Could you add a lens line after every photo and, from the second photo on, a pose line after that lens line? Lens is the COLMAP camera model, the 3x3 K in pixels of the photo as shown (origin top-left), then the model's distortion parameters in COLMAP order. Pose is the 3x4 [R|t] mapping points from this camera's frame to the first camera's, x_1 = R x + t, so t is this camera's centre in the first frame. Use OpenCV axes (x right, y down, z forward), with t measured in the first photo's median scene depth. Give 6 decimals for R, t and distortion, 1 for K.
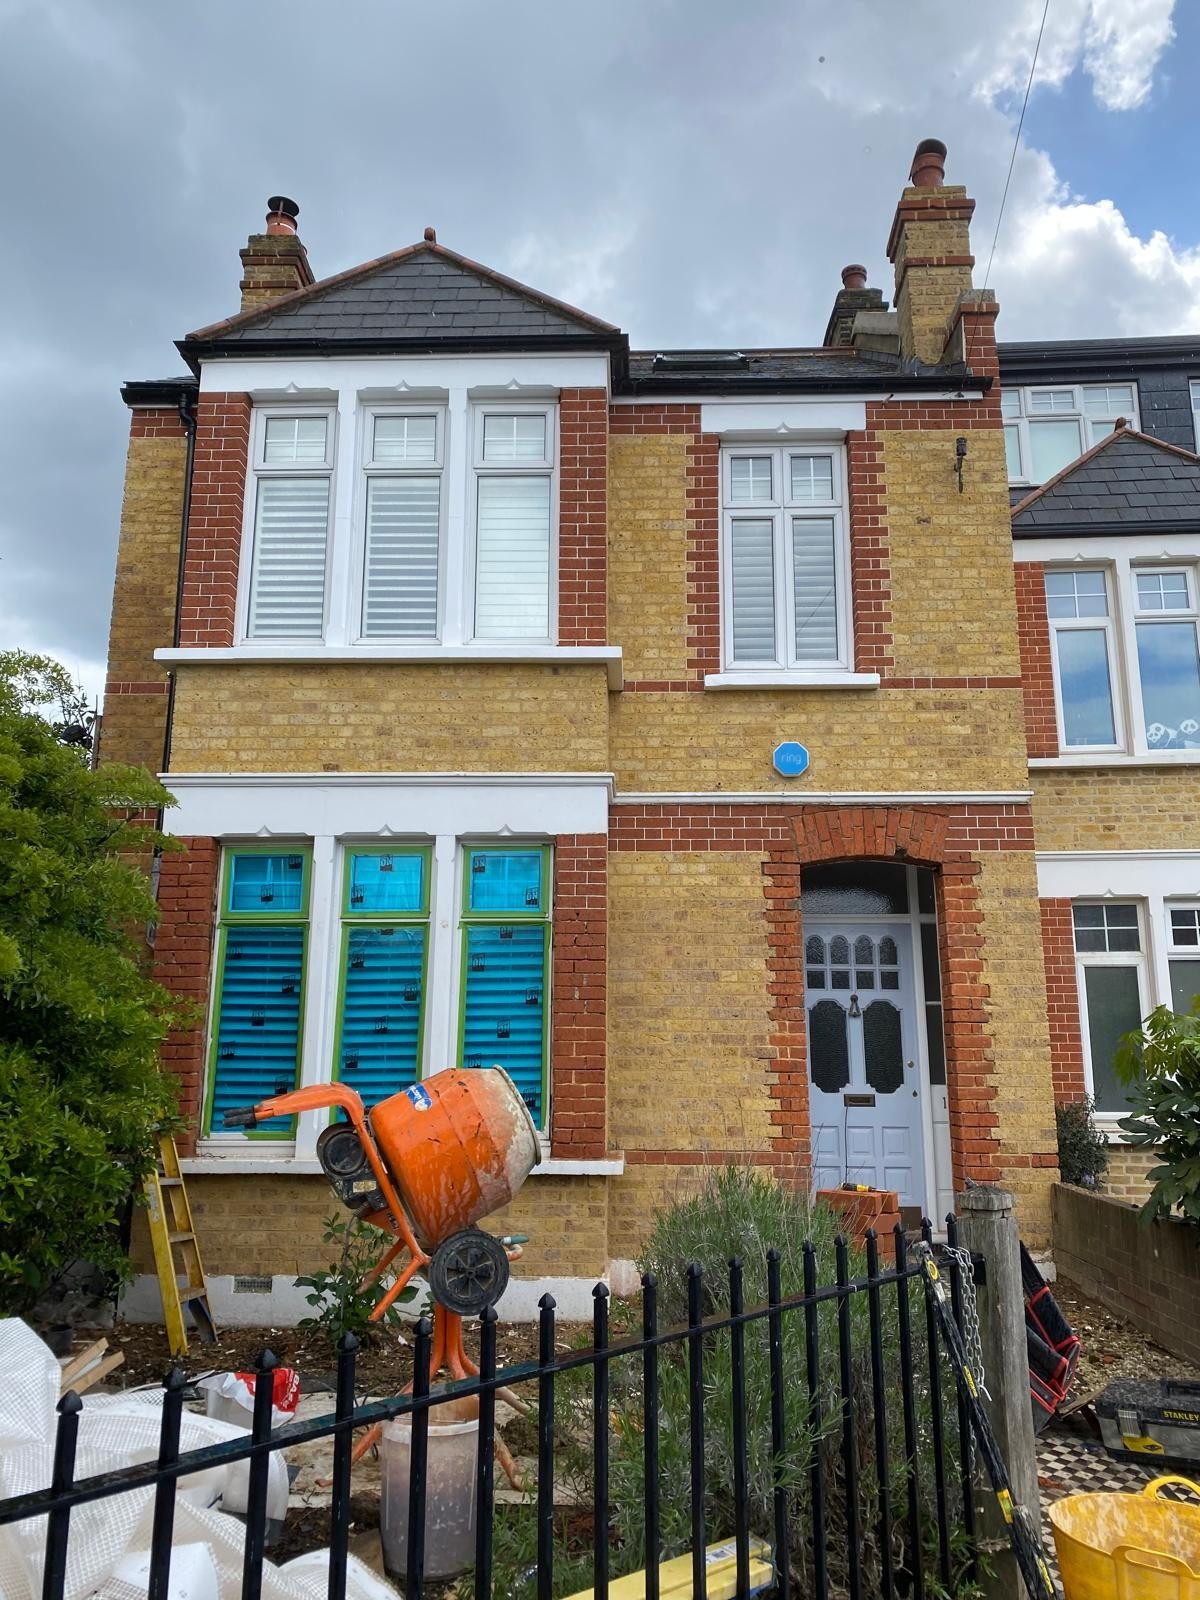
lens RADIAL K [[1196.9, 0, 592.5], [0, 1196.9, 842.5], [0, 0, 1]] dist [0.033385, -0.054242]
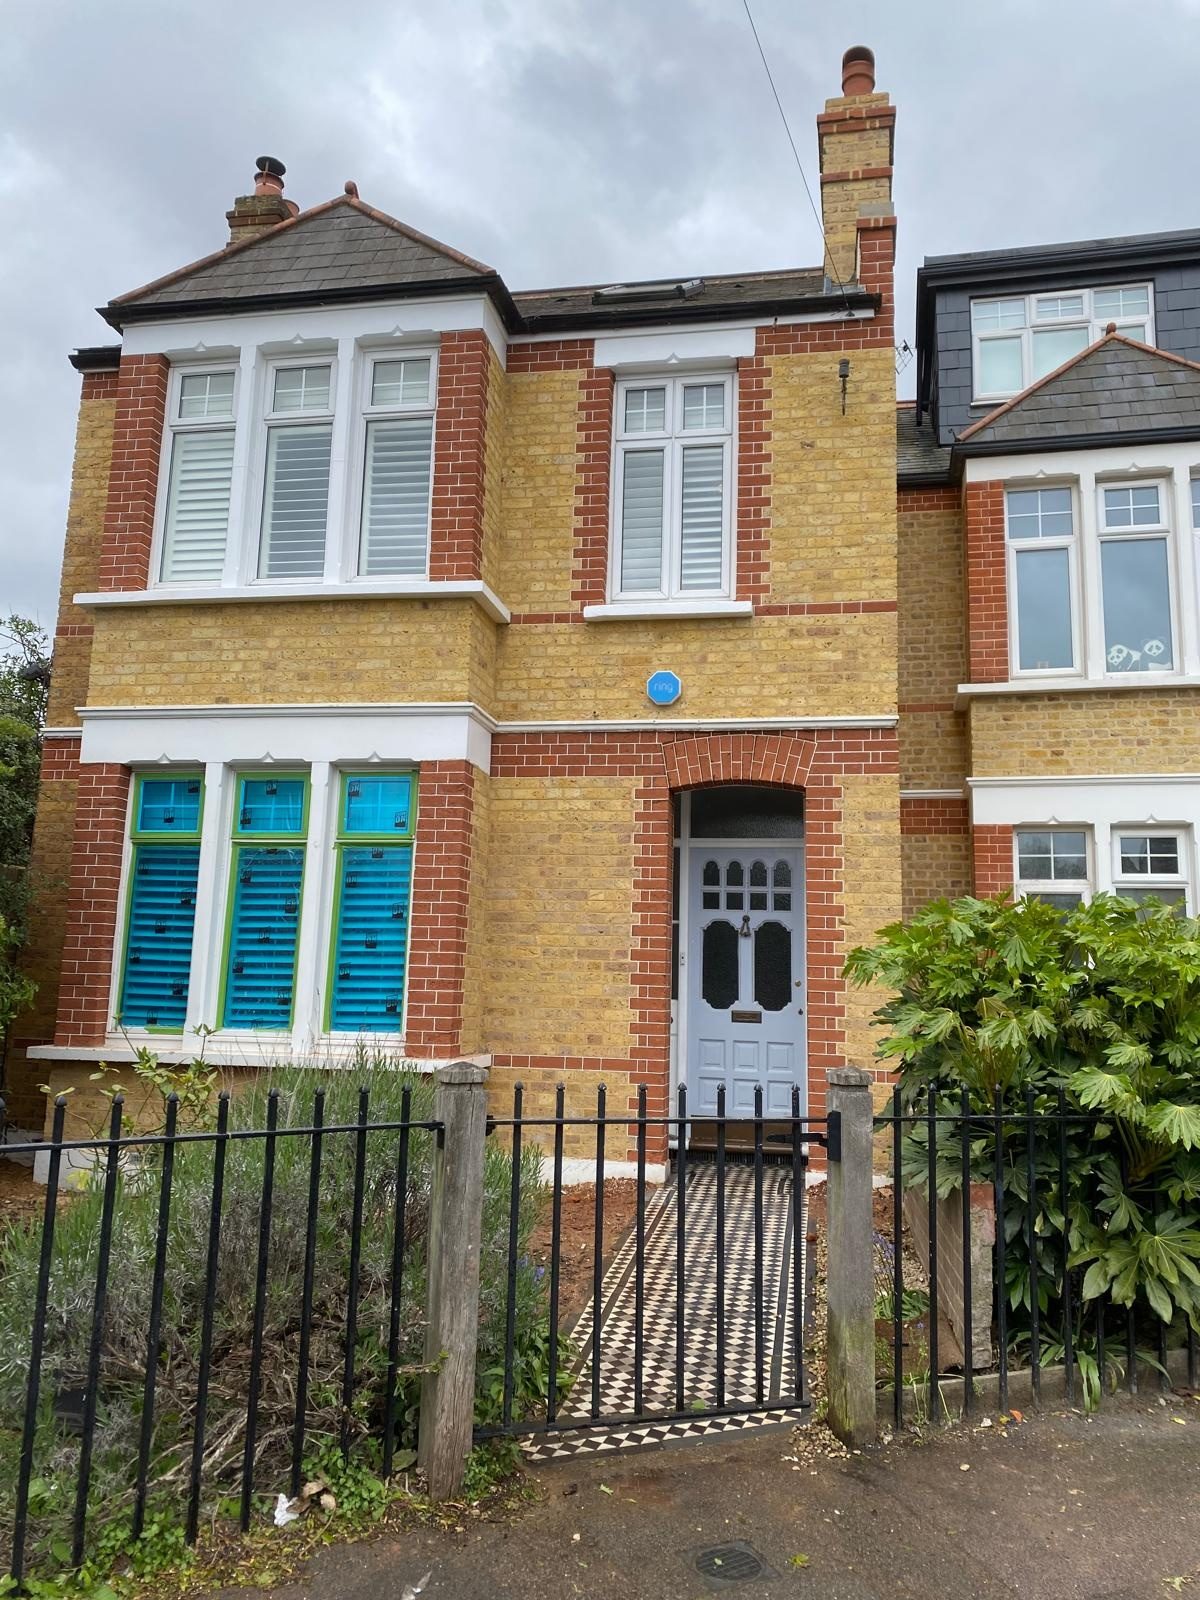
lens RADIAL K [[1196.9, 0, 654.4], [0, 1196.9, 848.0], [0, 0, 1]] dist [0.033385, -0.054242]
pose [[0.988996, 0.005104, -0.147852, 0.305921], [0.003356, 0.998374, 0.056910, 0.010068], [0.147902, -0.056780, 0.987371, -0.028244]]
